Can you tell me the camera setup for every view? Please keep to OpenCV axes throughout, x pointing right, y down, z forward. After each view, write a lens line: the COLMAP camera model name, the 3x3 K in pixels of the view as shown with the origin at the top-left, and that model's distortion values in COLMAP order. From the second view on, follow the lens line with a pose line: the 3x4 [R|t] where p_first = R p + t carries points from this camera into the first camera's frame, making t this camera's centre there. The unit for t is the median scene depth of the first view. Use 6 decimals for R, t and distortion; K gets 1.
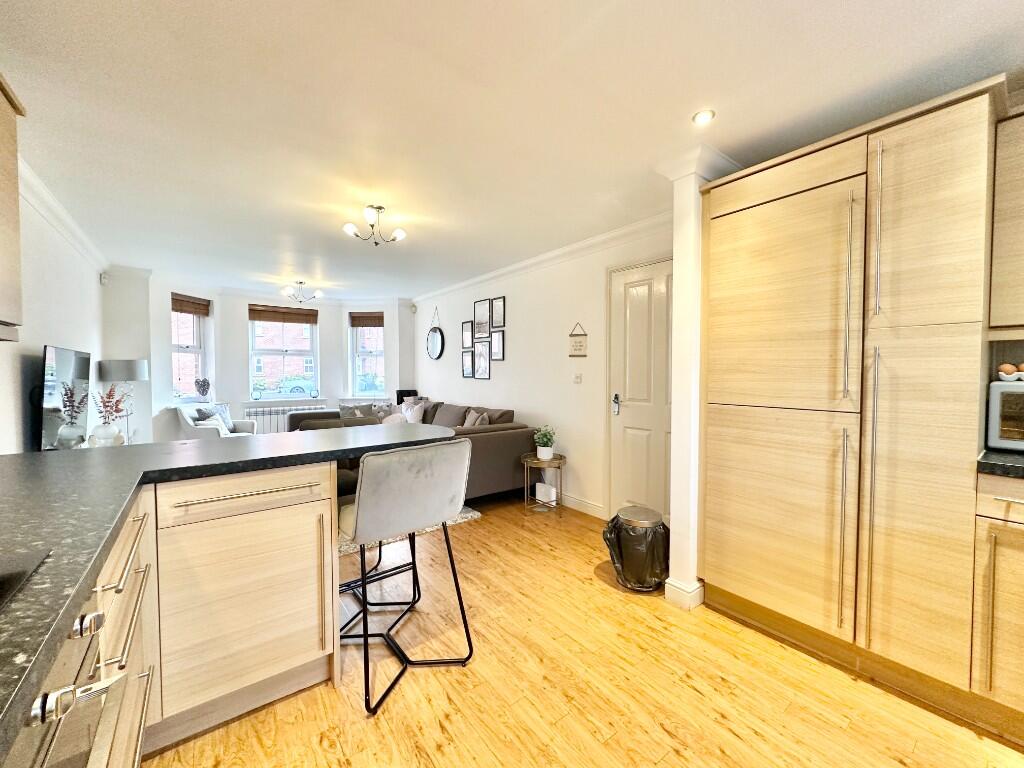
lens RADIAL K [[407.9, 0, 510.5], [0, 407.9, 383.7], [0, 0, 1]] dist [-0.001100, 0.000068]
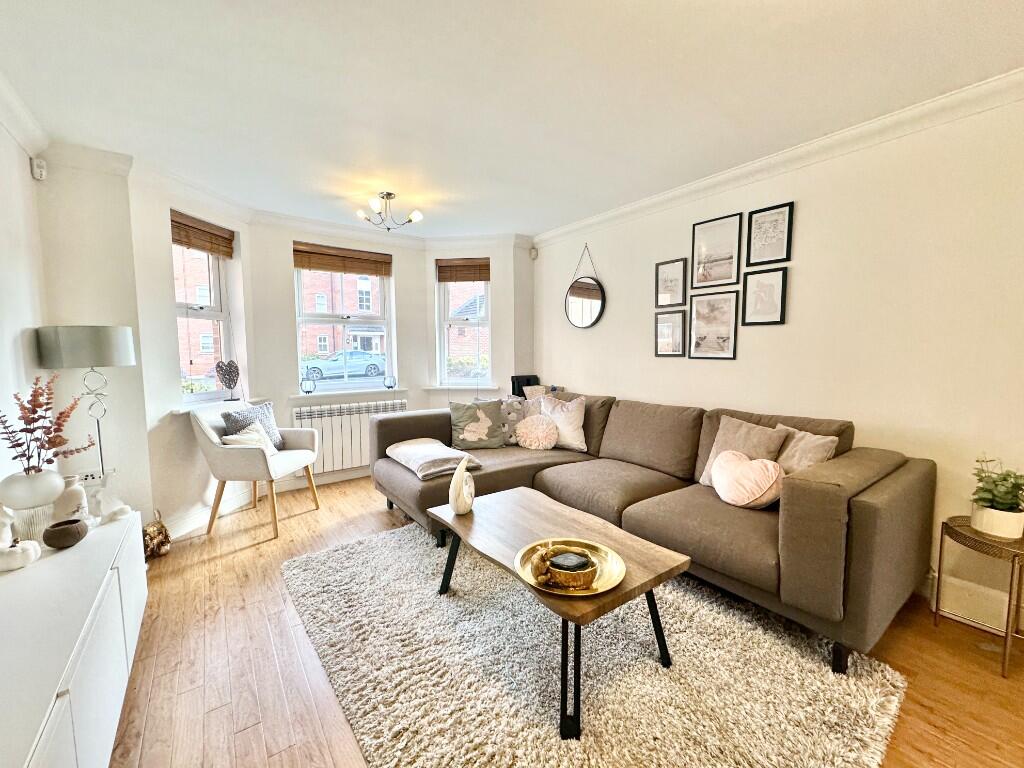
lens RADIAL K [[414.4, 0, 510.4], [0, 414.4, 383.3], [0, 0, 1]] dist [-0.001512, -0.000086]
pose [[0.999871, -0.004743, -0.015333, -0.341678], [0.005524, 0.998667, 0.051315, -0.008522], [0.015069, -0.051393, 0.998565, 0.408556]]
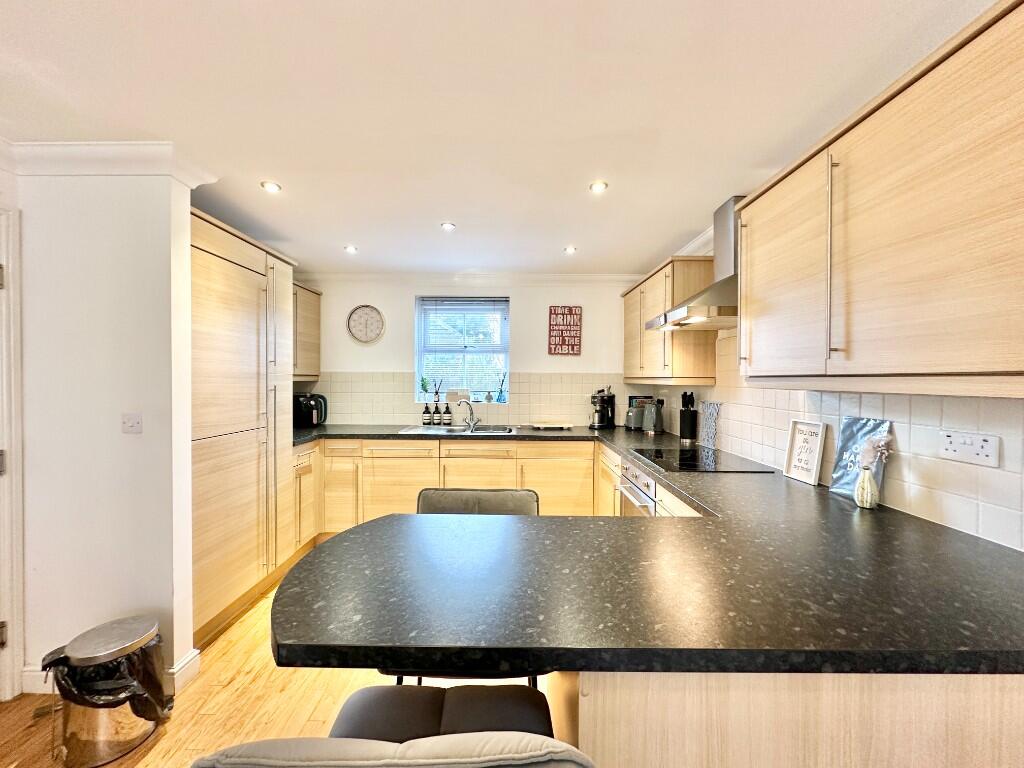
lens RADIAL K [[407.9, 0, 510.5], [0, 407.9, 383.7], [0, 0, 1]] dist [-0.001100, 0.000068]
pose [[-0.791339, -0.011880, 0.611262, -0.280704], [0.011712, 0.999333, 0.034584, -0.045438], [-0.611265, 0.034527, -0.790672, 0.547134]]
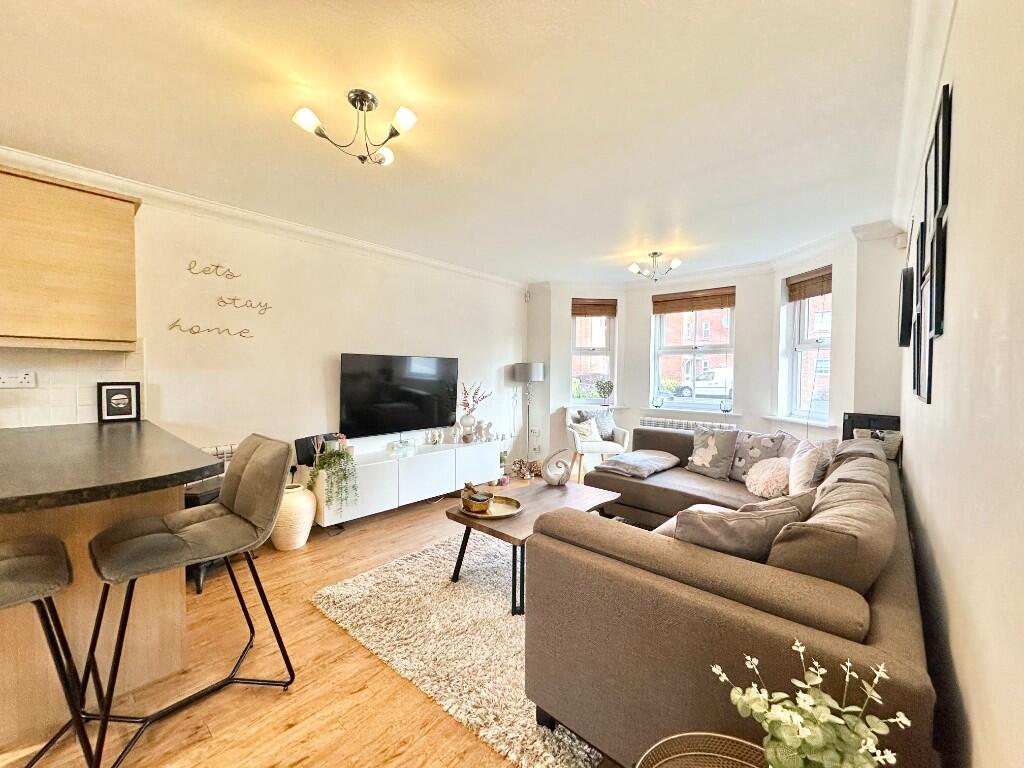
lens RADIAL K [[407.9, 0, 510.5], [0, 407.9, 383.7], [0, 0, 1]] dist [-0.001100, 0.000068]
pose [[0.188323, 0.030283, -0.981640, 0.174769], [-0.036855, 0.999038, 0.023749, -0.021185], [0.981415, 0.031705, 0.189258, 0.626221]]
